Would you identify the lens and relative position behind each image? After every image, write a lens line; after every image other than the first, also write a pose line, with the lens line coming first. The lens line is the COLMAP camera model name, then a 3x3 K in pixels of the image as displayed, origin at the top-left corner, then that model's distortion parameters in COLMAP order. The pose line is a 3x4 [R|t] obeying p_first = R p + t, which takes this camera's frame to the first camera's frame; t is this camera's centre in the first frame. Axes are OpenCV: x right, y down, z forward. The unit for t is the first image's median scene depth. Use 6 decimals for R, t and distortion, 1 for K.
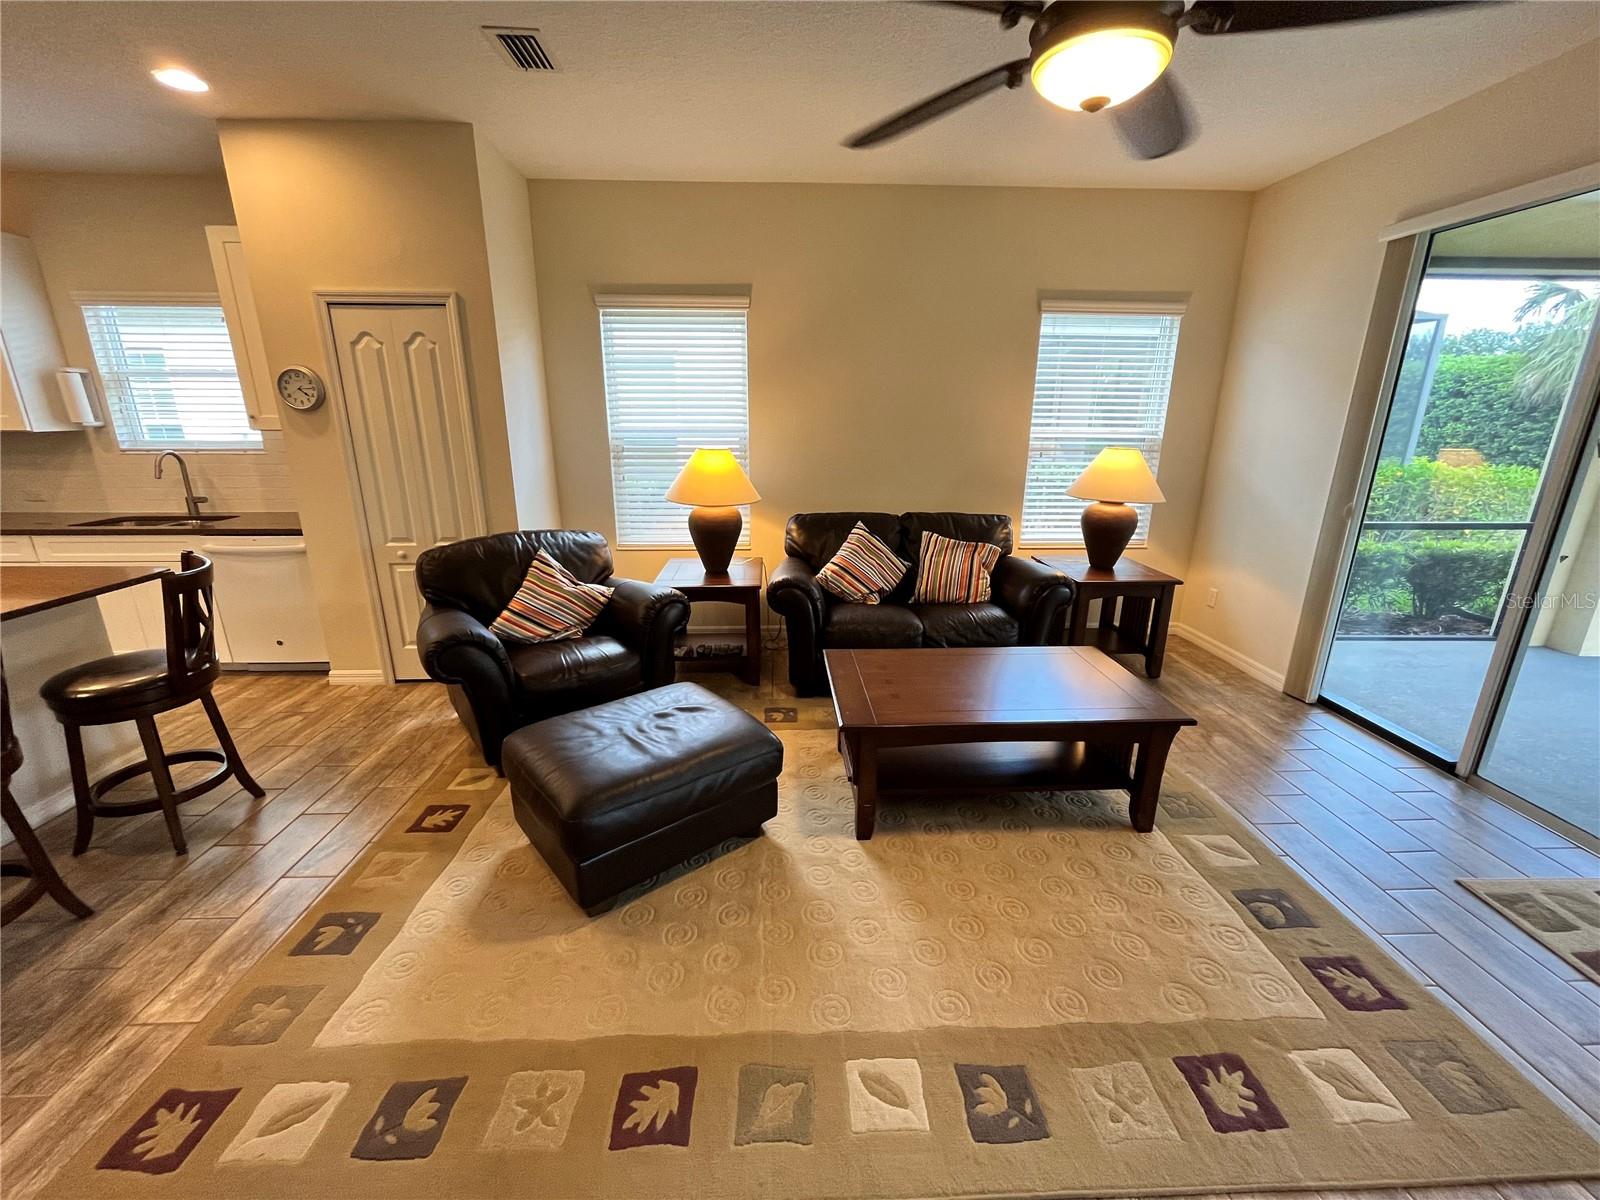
lens RADIAL K [[649.0, 0, 797.7], [0, 649.0, 600.5], [0, 0, 1]] dist [-0.002480, 0.000007]
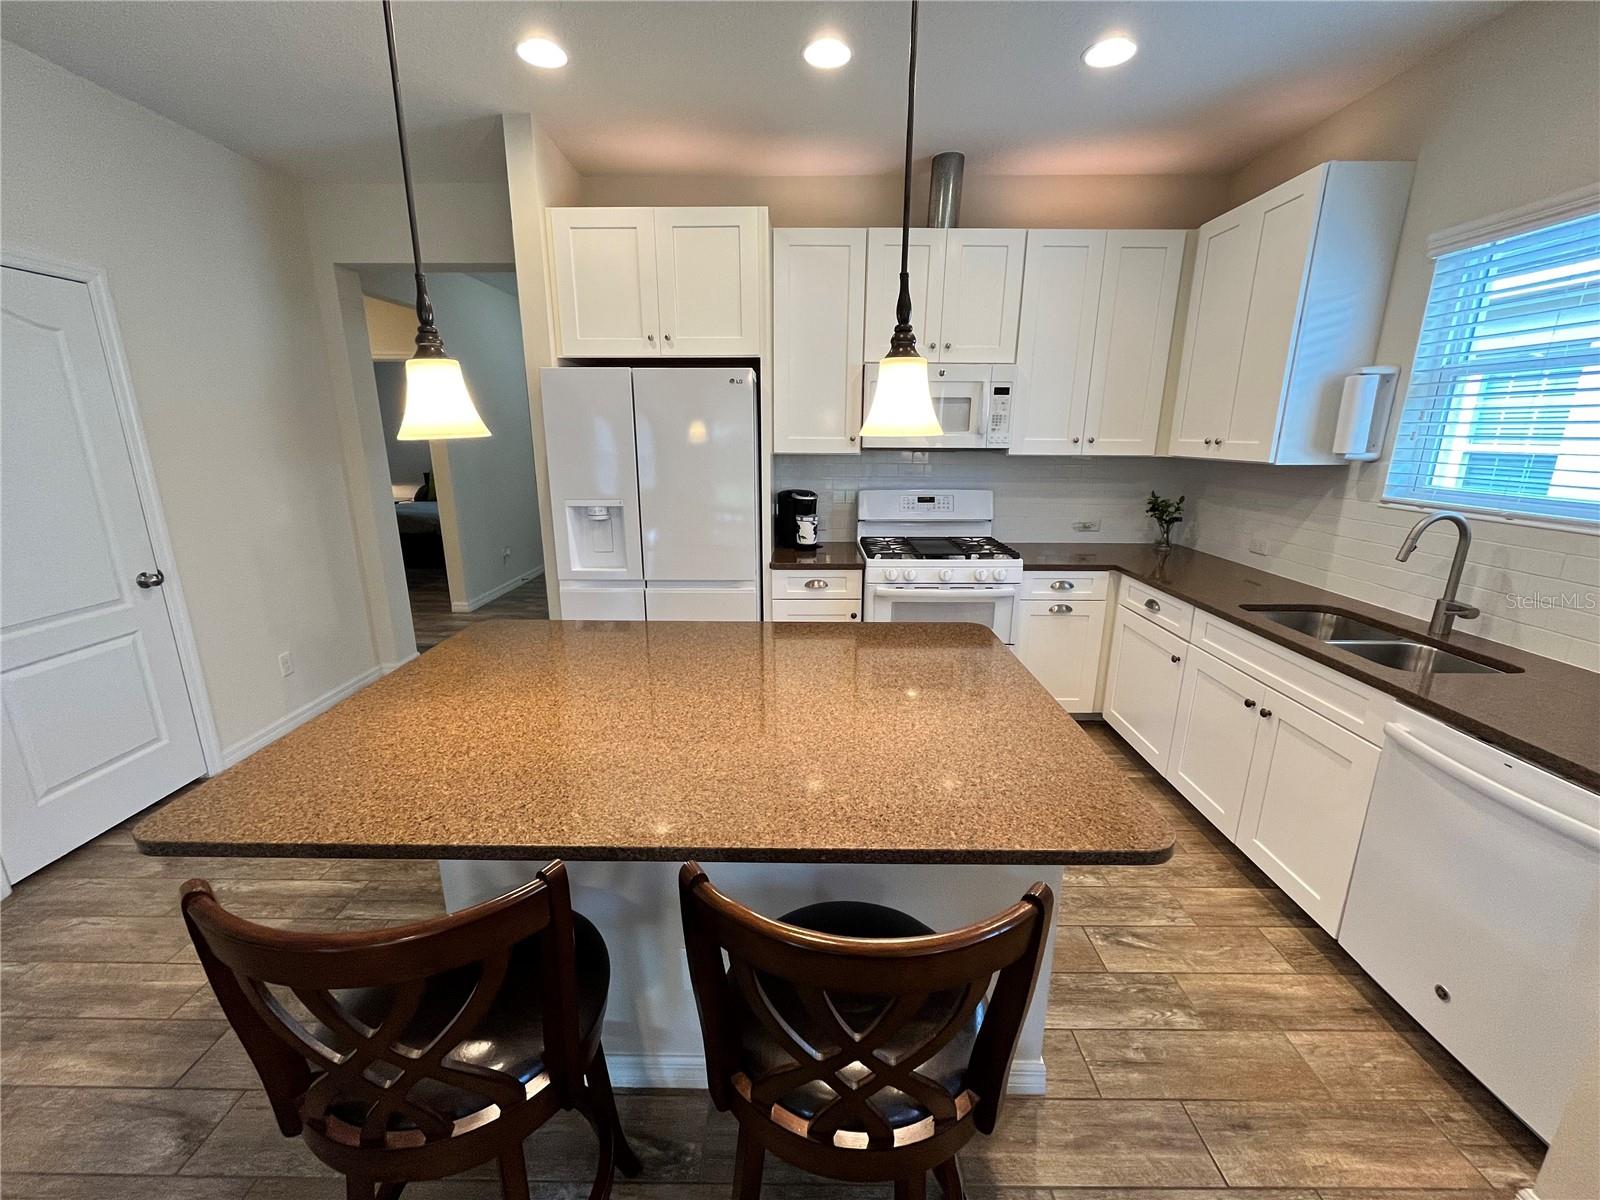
lens RADIAL K [[646.4, 0, 799.1], [0, 646.4, 603.1], [0, 0, 1]] dist [-0.001712, -0.000199]
pose [[-0.044524, 0.252868, -0.966476, -0.517022], [-0.281433, 0.925078, 0.255002, -0.178739], [0.958547, 0.283352, 0.029978, 0.606661]]
